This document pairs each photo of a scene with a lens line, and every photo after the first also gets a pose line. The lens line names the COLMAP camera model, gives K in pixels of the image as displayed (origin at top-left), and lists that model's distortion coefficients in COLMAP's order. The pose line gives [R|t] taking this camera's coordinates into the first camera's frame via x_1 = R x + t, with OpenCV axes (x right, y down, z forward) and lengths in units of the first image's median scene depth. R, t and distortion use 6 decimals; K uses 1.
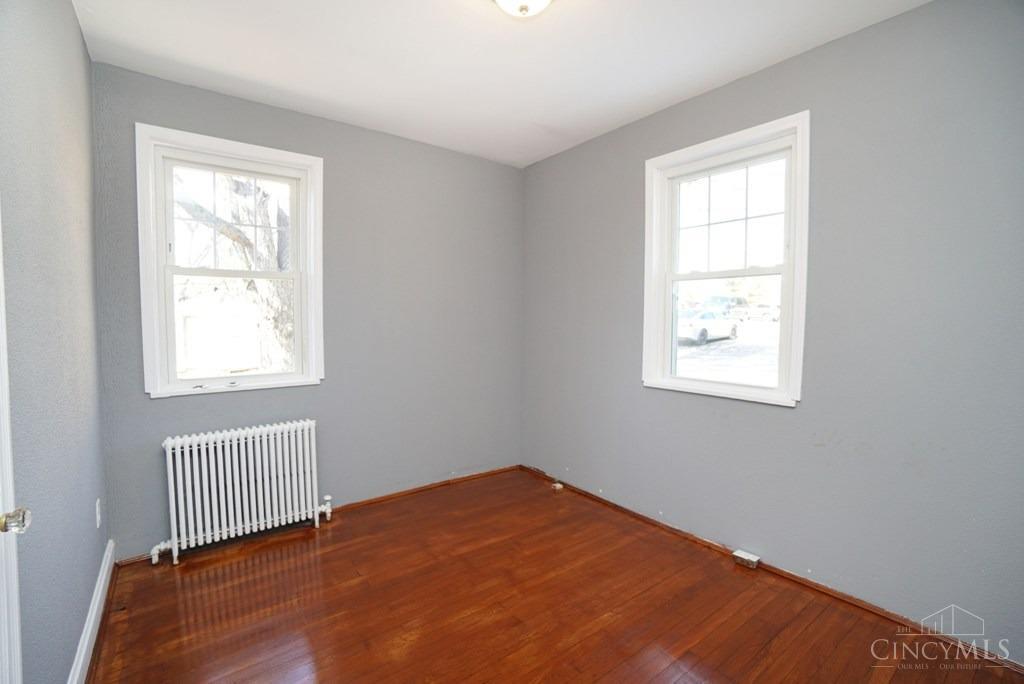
lens RADIAL K [[455.4, 0, 502.7], [0, 455.4, 347.4], [0, 0, 1]] dist [-0.040069, 0.002631]
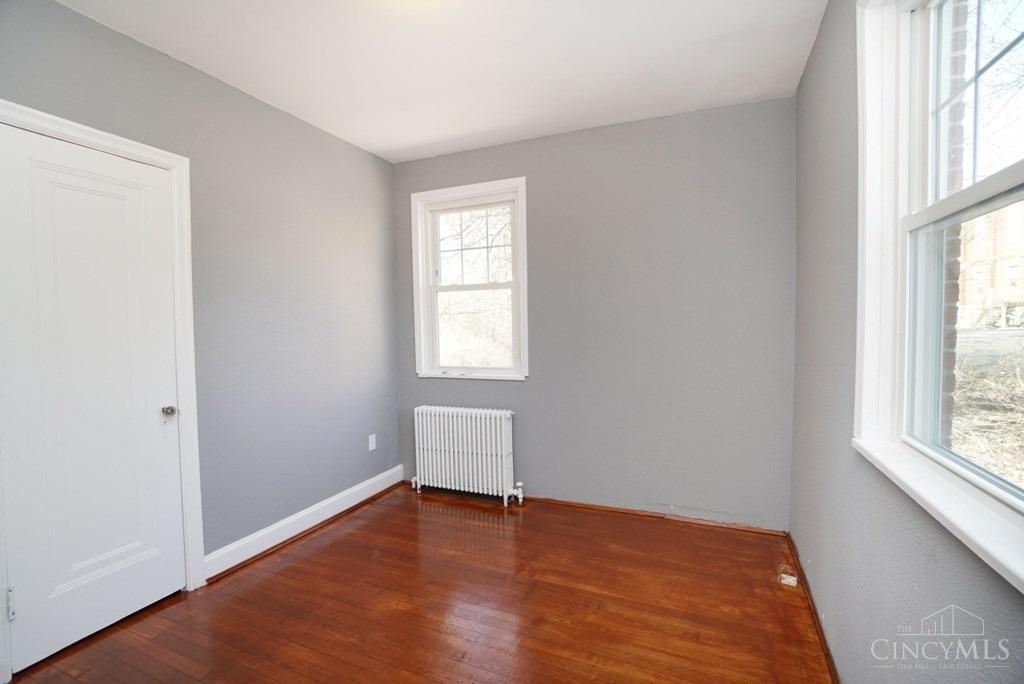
lens RADIAL K [[455.4, 0, 505.7], [0, 455.4, 348.5], [0, 0, 1]] dist [-0.040069, 0.002631]
pose [[0.493624, 0.035236, -0.868961, 0.571479], [-0.039384, 0.999060, 0.018139, -0.017036], [0.868783, 0.025269, 0.494547, 0.430408]]
